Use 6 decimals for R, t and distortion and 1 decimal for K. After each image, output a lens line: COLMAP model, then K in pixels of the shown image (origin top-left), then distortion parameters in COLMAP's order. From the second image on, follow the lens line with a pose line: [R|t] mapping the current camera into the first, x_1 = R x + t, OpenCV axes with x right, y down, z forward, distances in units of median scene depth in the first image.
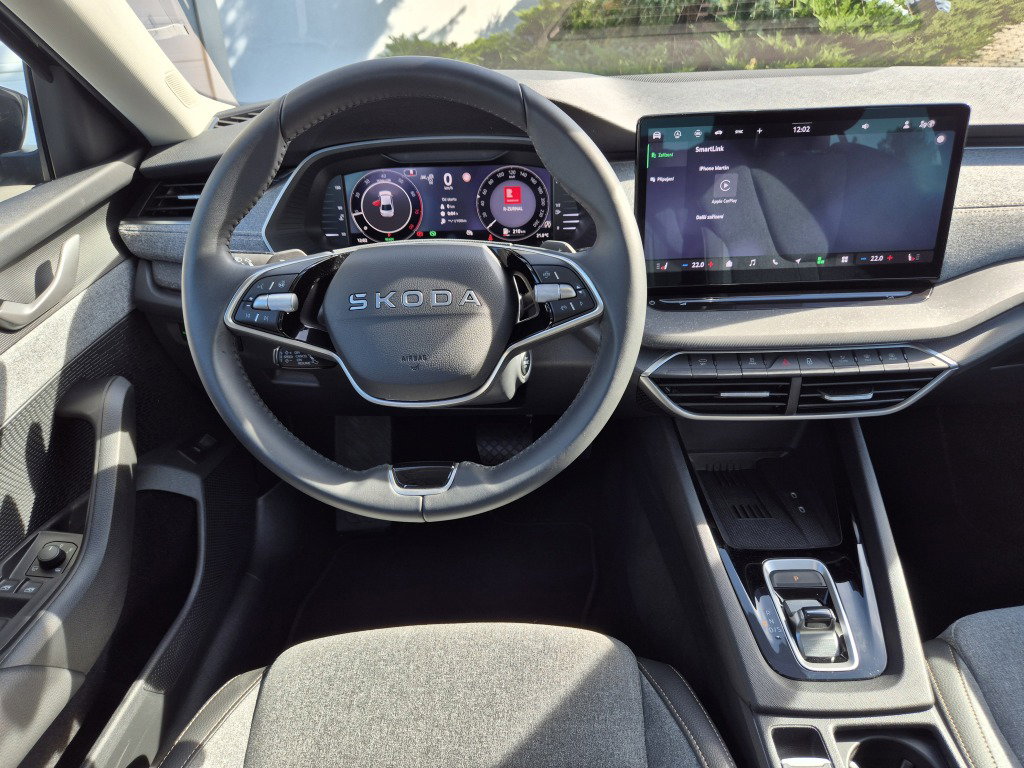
lens RADIAL K [[685.5, 0, 512.0], [0, 685.5, 380.9], [0, 0, 1]] dist [0.073587, -0.086310]
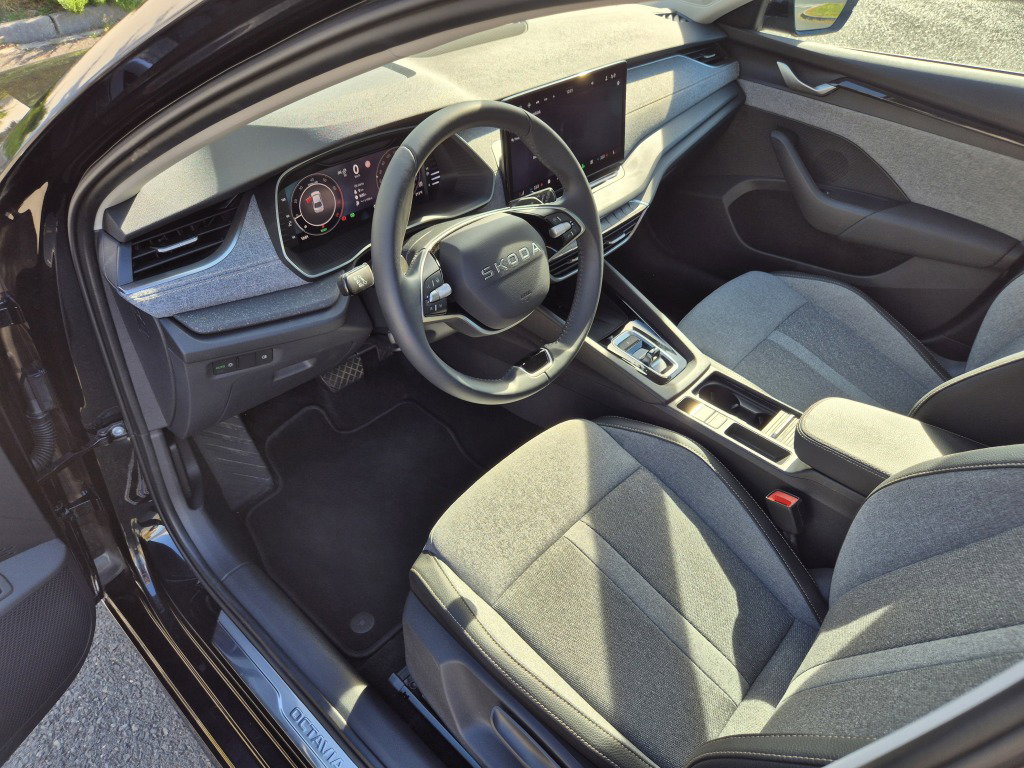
lens RADIAL K [[676.6, 0, 498.7], [0, 676.6, 379.5], [0, 0, 1]] dist [0.074353, -0.046538]
pose [[0.676653, -0.428574, 0.598720, -0.912782], [0.317918, 0.903497, 0.287438, -0.245713], [-0.664130, -0.004152, 0.747605, -0.110991]]
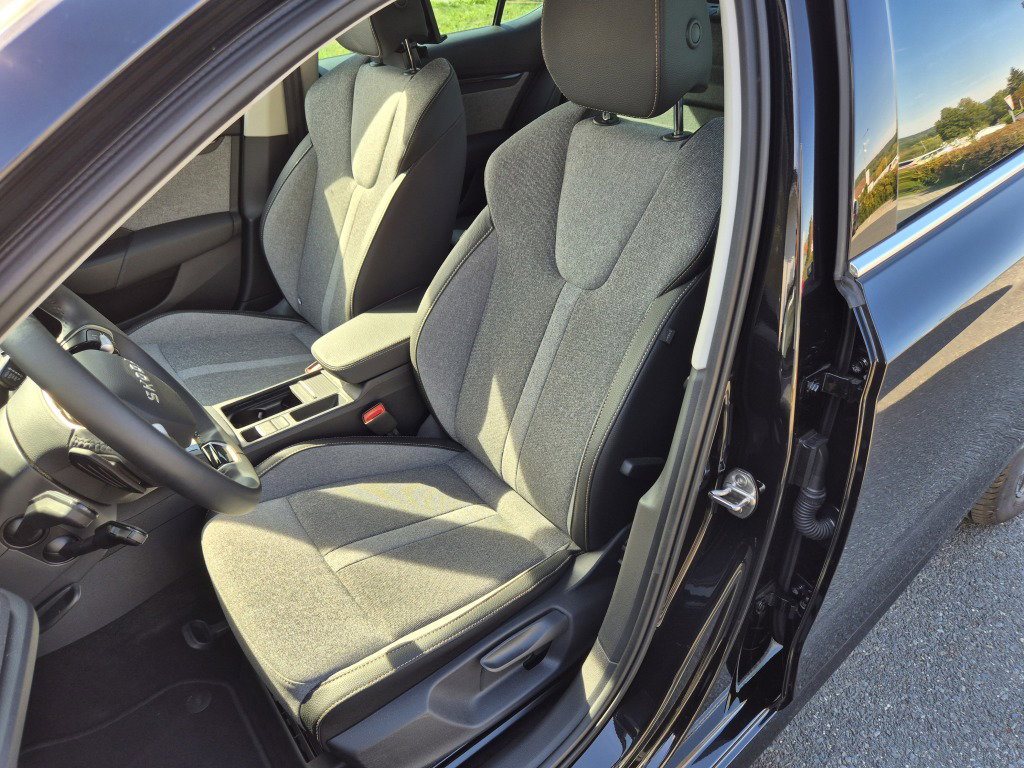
lens RADIAL K [[685.5, 0, 512.0], [0, 685.5, 380.9], [0, 0, 1]] dist [0.073587, -0.086310]
pose [[-0.612558, -0.405524, 0.678471, -1.152940], [0.443717, 0.533932, 0.719744, -0.586576], [-0.654131, 0.741934, -0.147127, 0.523314]]
